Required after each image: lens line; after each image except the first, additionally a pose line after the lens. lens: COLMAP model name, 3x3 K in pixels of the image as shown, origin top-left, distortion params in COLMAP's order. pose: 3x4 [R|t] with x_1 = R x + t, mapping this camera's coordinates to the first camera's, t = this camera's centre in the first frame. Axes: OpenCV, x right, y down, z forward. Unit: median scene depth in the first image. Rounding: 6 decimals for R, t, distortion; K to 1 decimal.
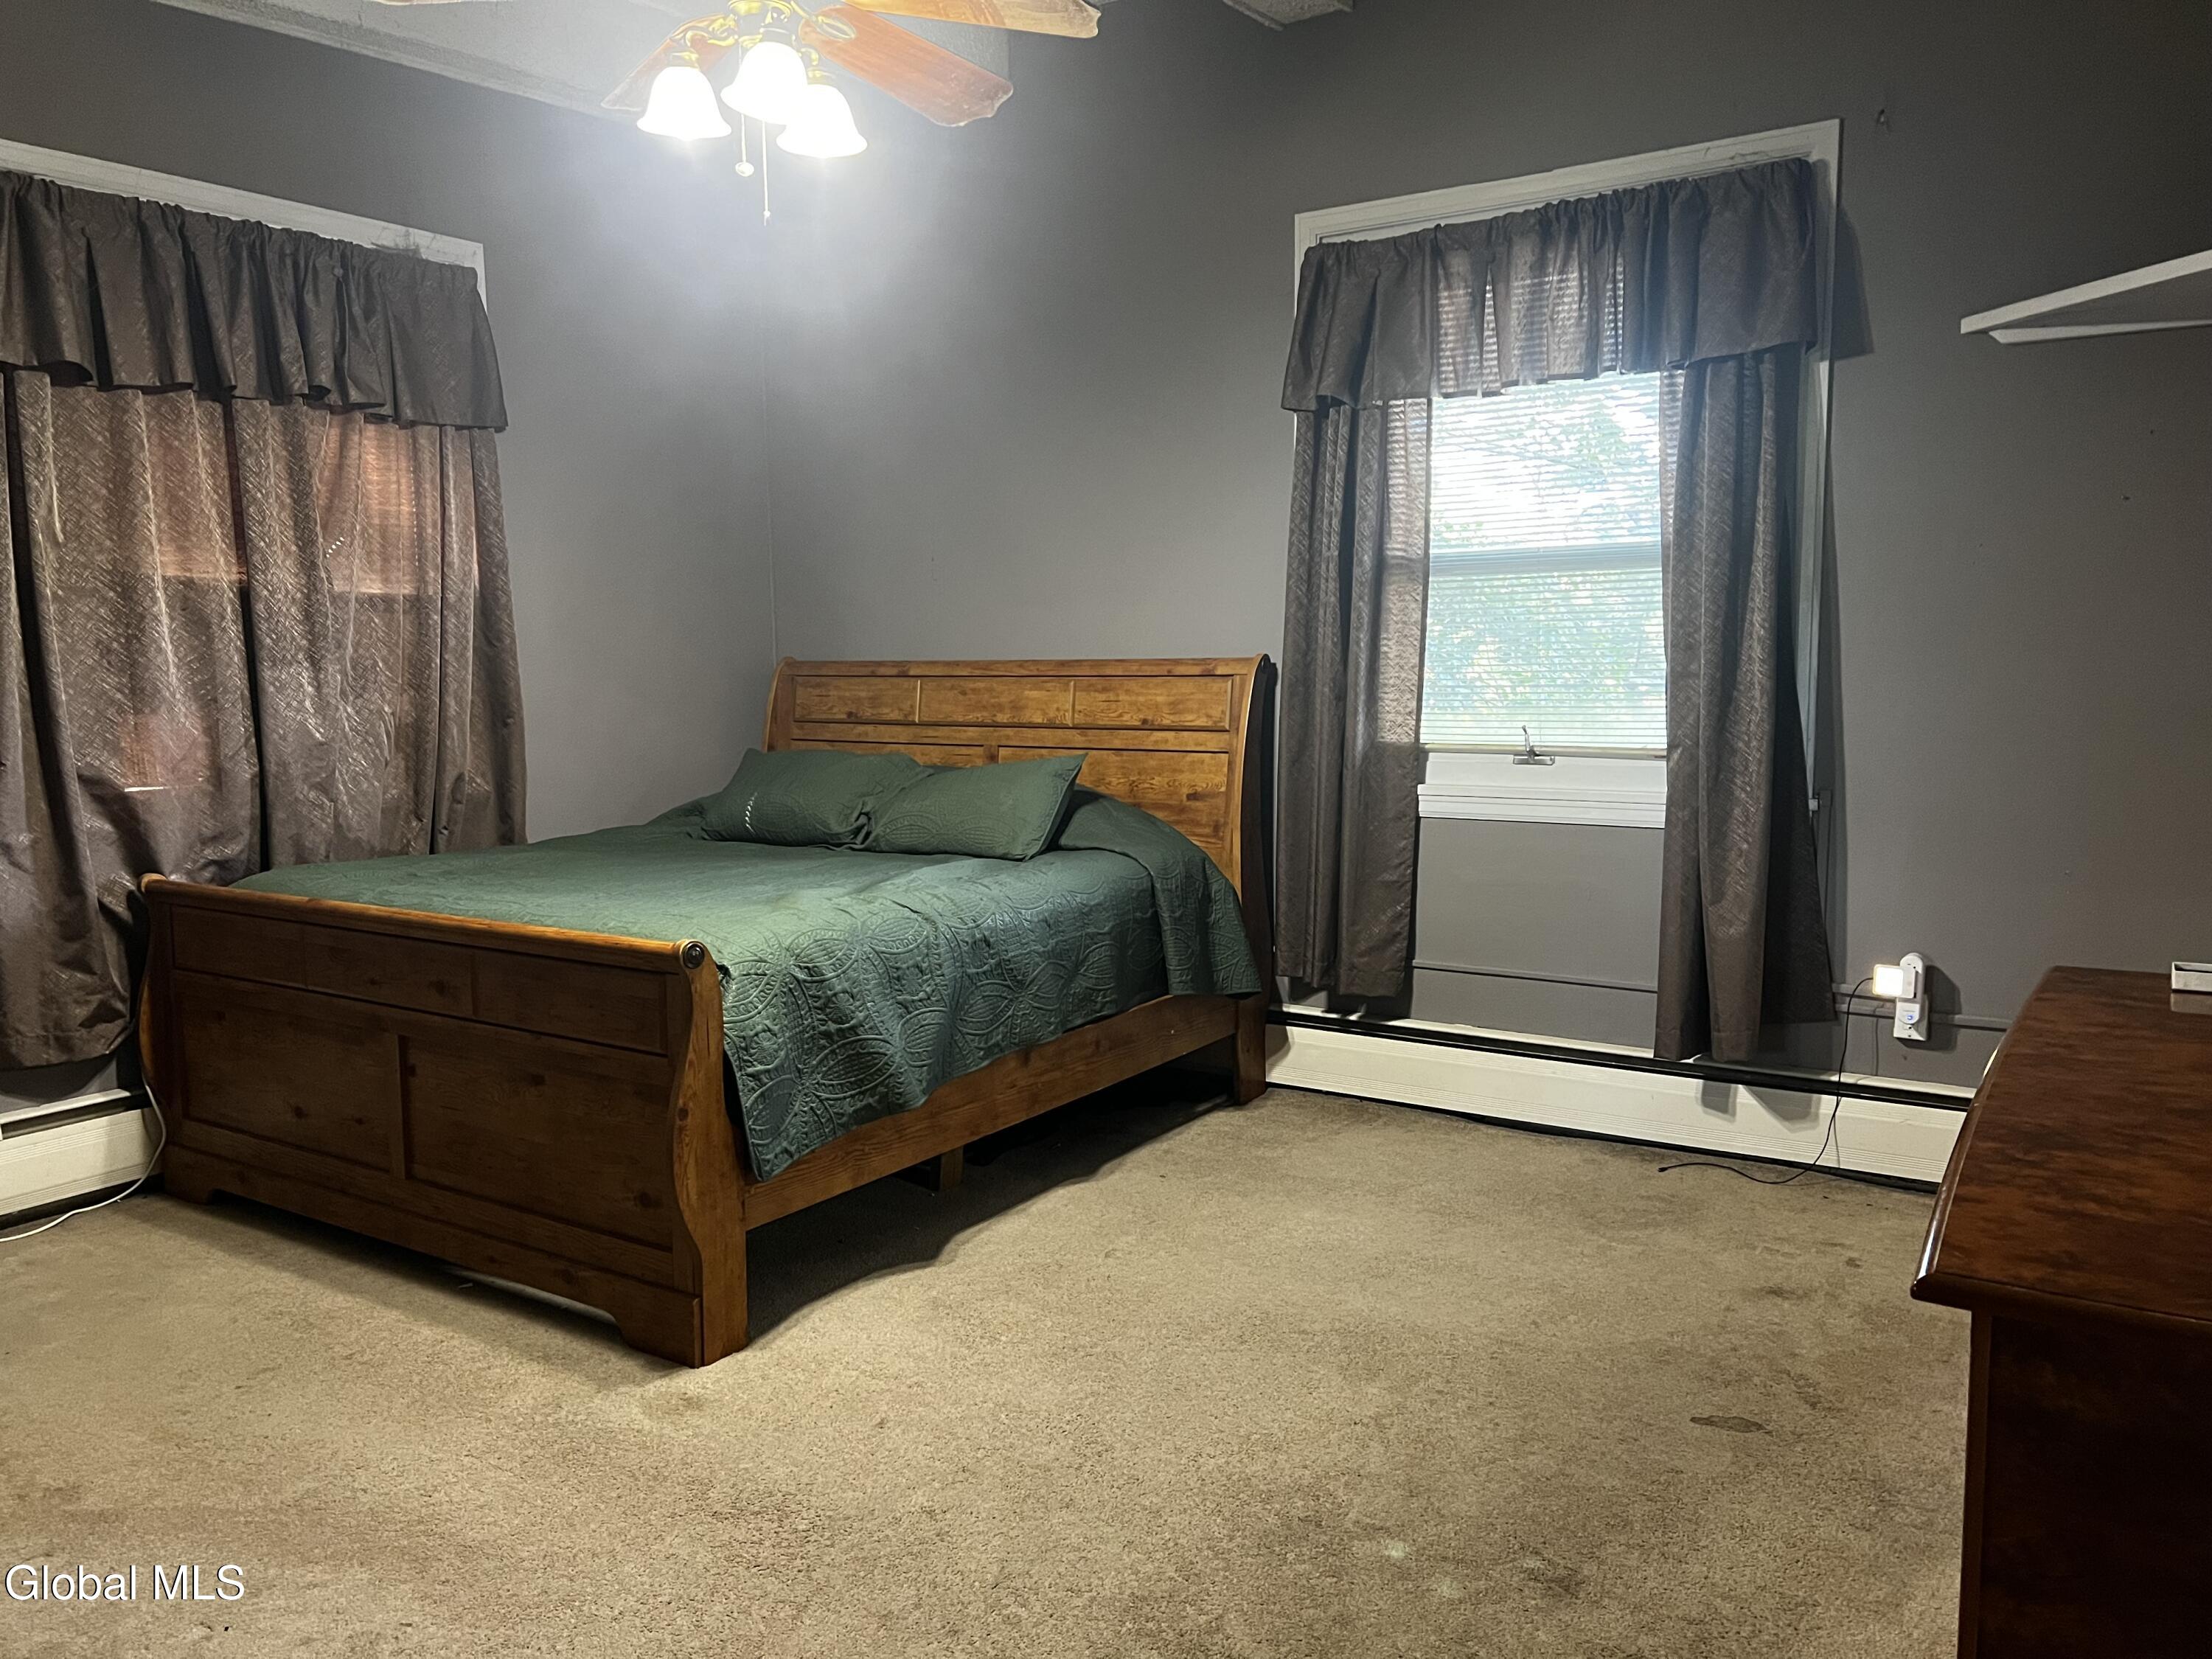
lens RADIAL K [[1675.1, 0, 1112.1], [0, 1675.1, 842.0], [0, 0, 1]] dist [0.069042, -0.083845]
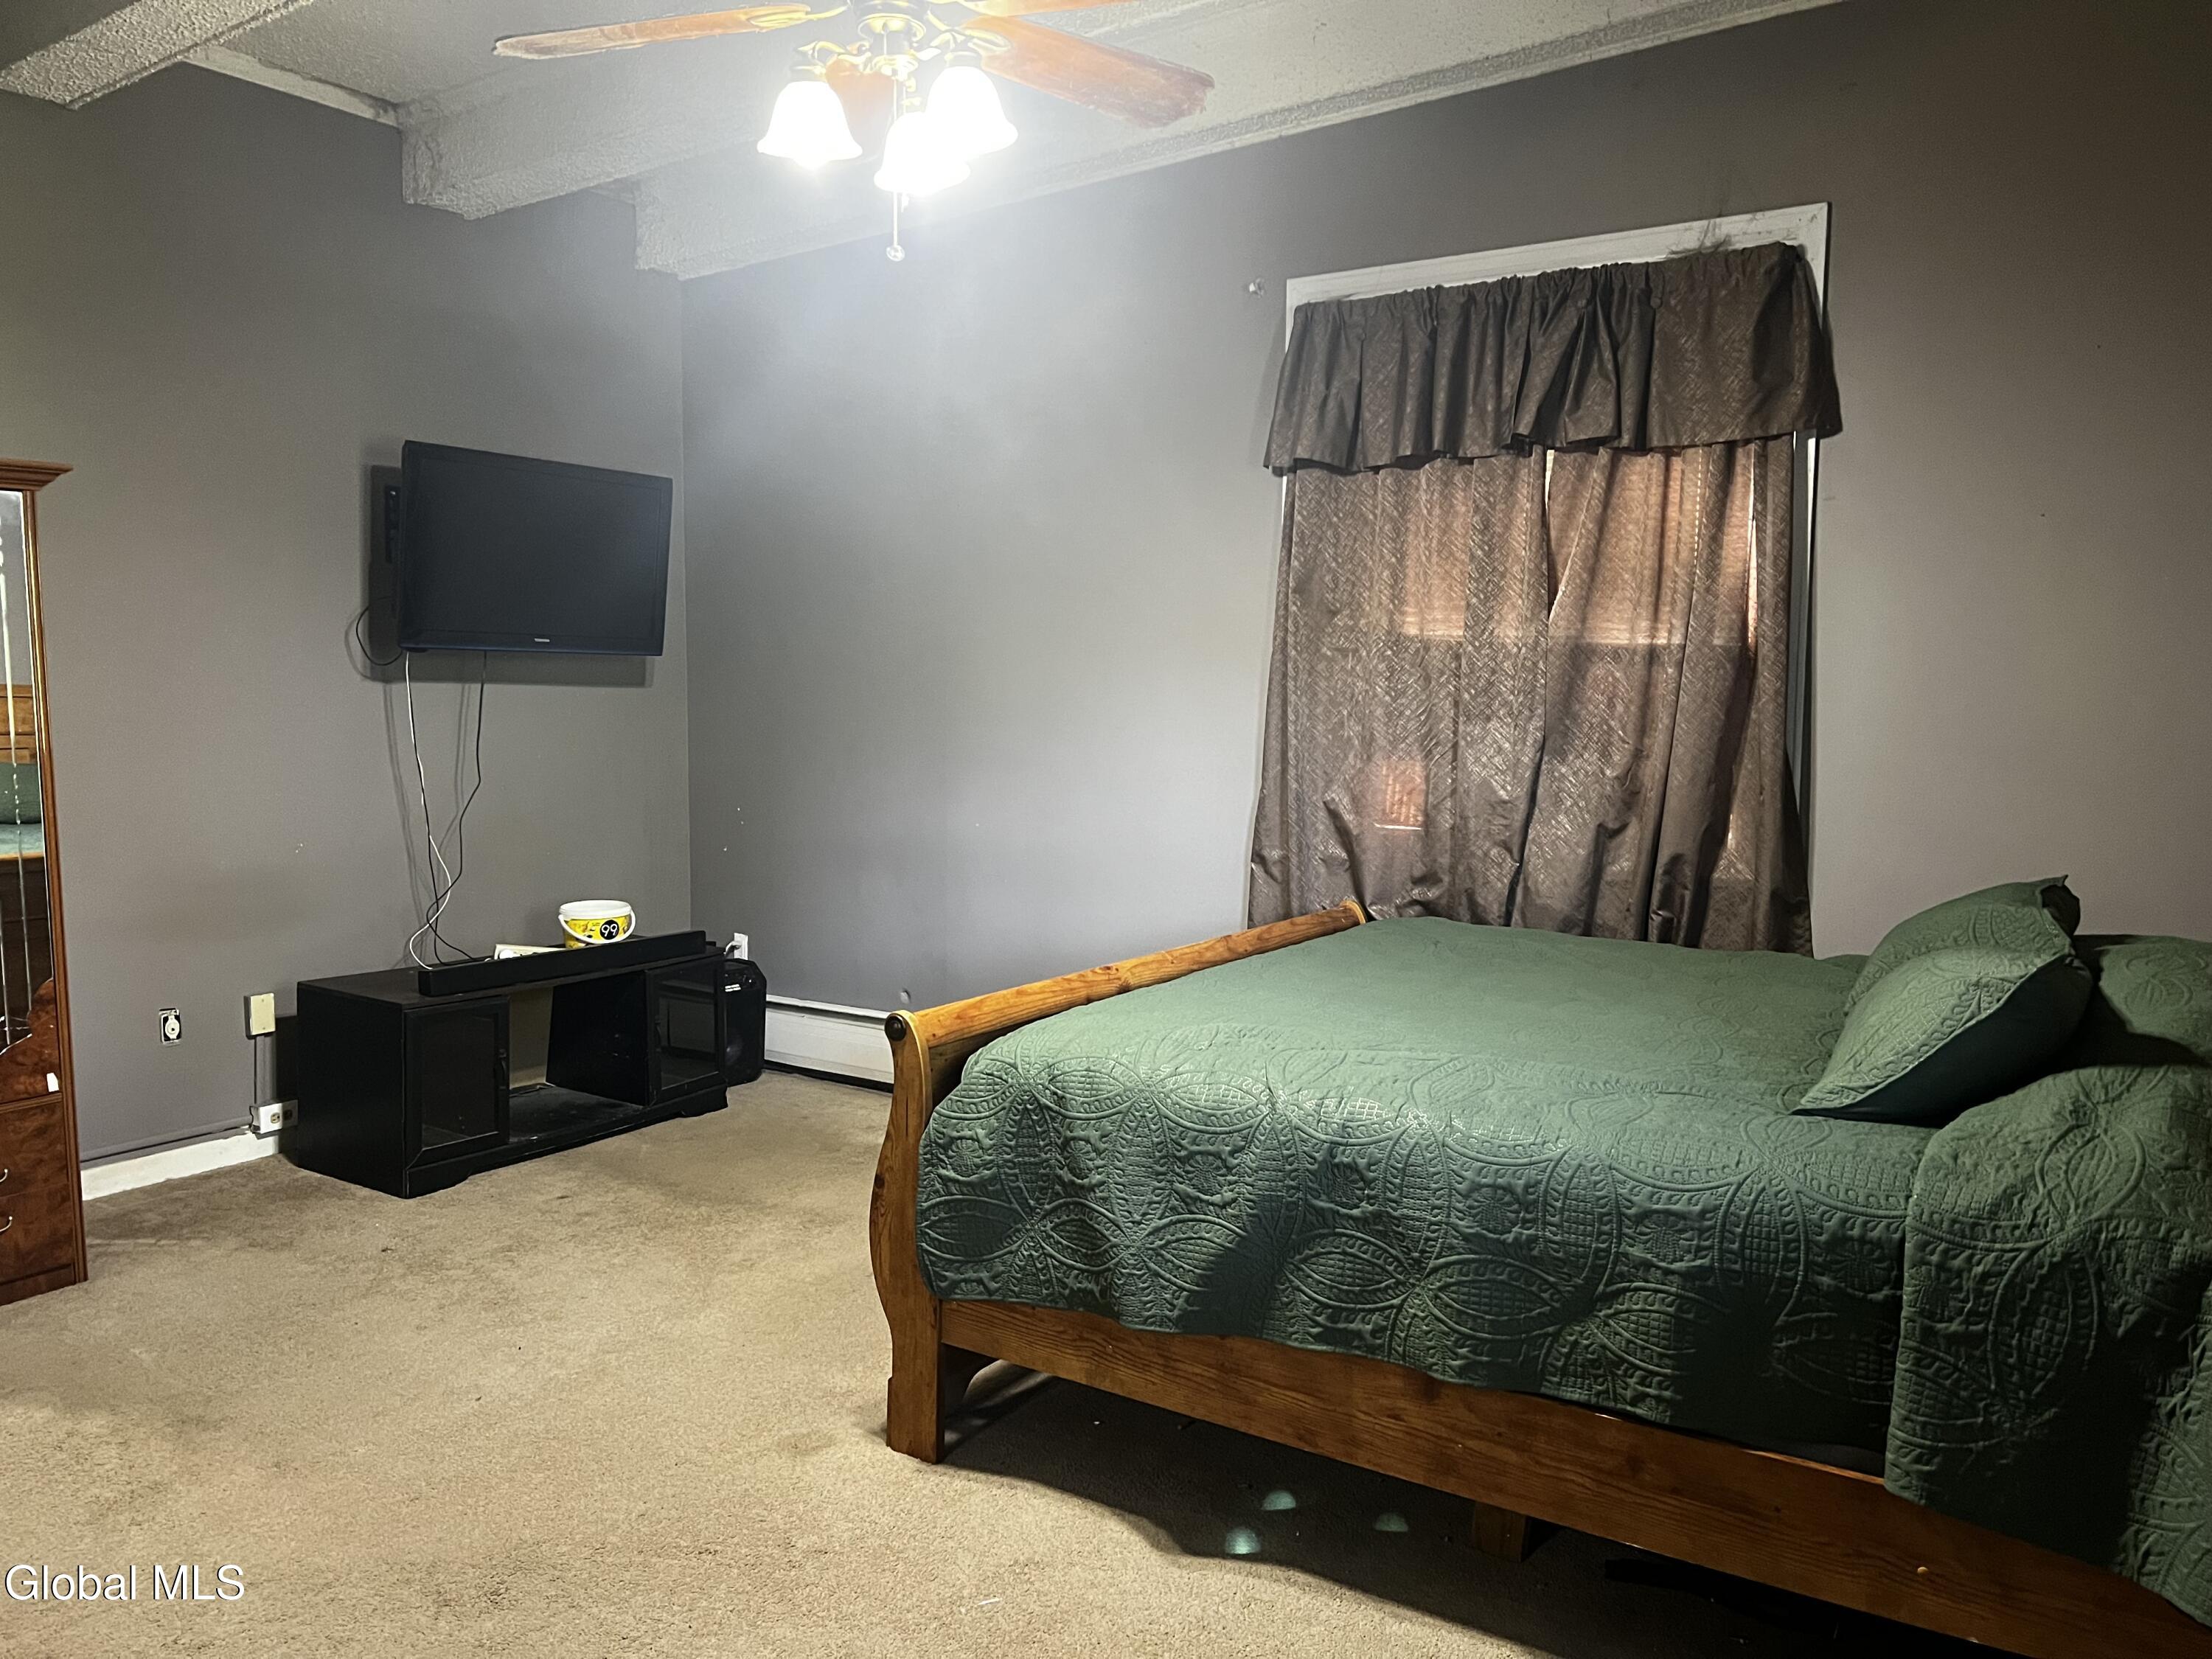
lens RADIAL K [[1675.1, 0, 1112.0], [0, 1675.1, 817.7], [0, 0, 1]] dist [0.069042, -0.083845]
pose [[-0.005007, 0.094650, -0.995498, 0.529192], [-0.120467, 0.988203, 0.094562, -0.120169], [0.992705, 0.120398, 0.006455, 0.818060]]
